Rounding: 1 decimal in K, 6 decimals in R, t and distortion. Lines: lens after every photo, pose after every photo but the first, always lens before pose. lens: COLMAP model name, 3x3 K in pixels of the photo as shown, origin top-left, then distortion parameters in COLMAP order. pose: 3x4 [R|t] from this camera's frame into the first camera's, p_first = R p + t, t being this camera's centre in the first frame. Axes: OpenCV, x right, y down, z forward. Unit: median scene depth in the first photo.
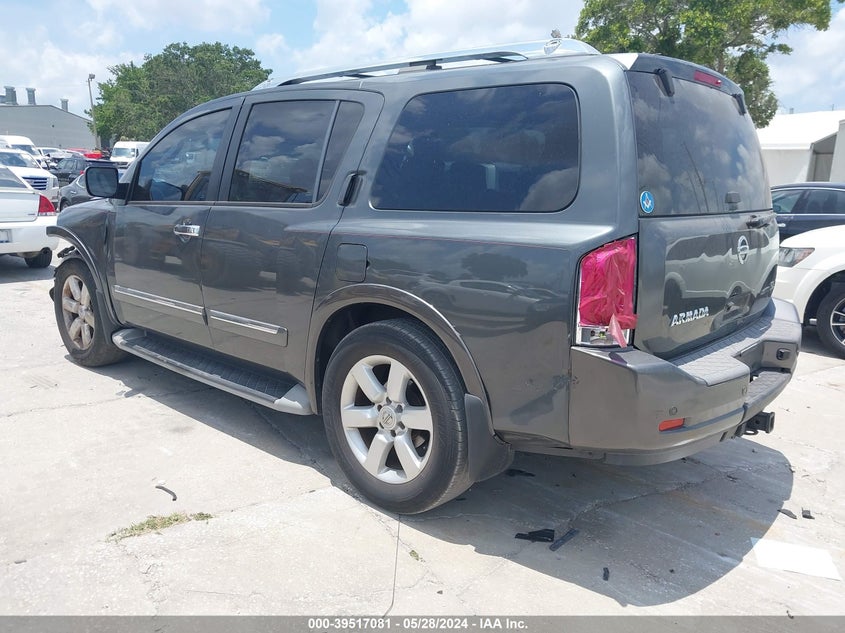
lens RADIAL K [[662.9, 0, 422.5], [0, 662.9, 316.5], [0, 0, 1]] dist [0.008844, 0.005681]
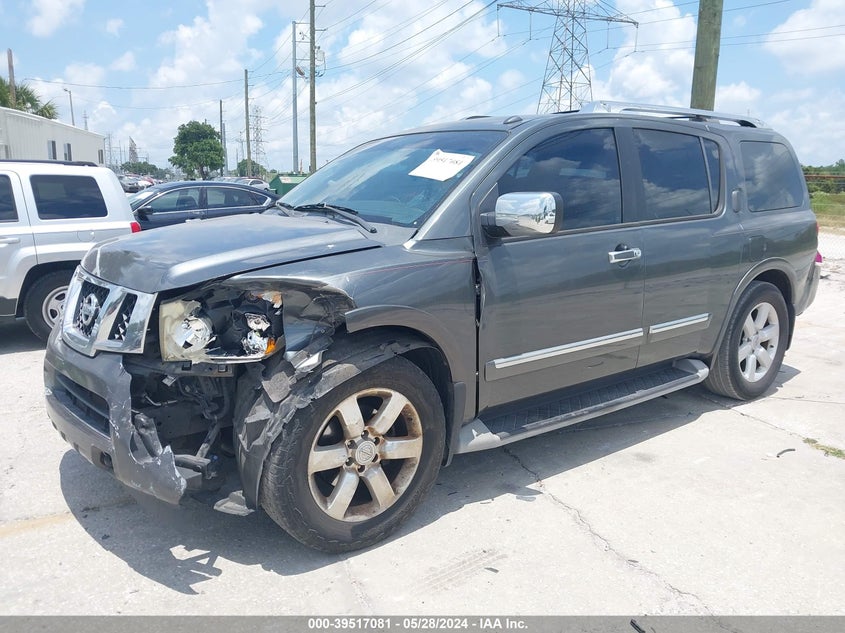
lens RADIAL K [[662.9, 0, 422.5], [0, 662.9, 316.5], [0, 0, 1]] dist [0.008844, 0.005681]
pose [[0.188060, -0.224436, 0.956170, -1.239552], [0.190245, 0.963427, 0.188722, -0.261338], [-0.963556, 0.146416, 0.223880, 1.003262]]
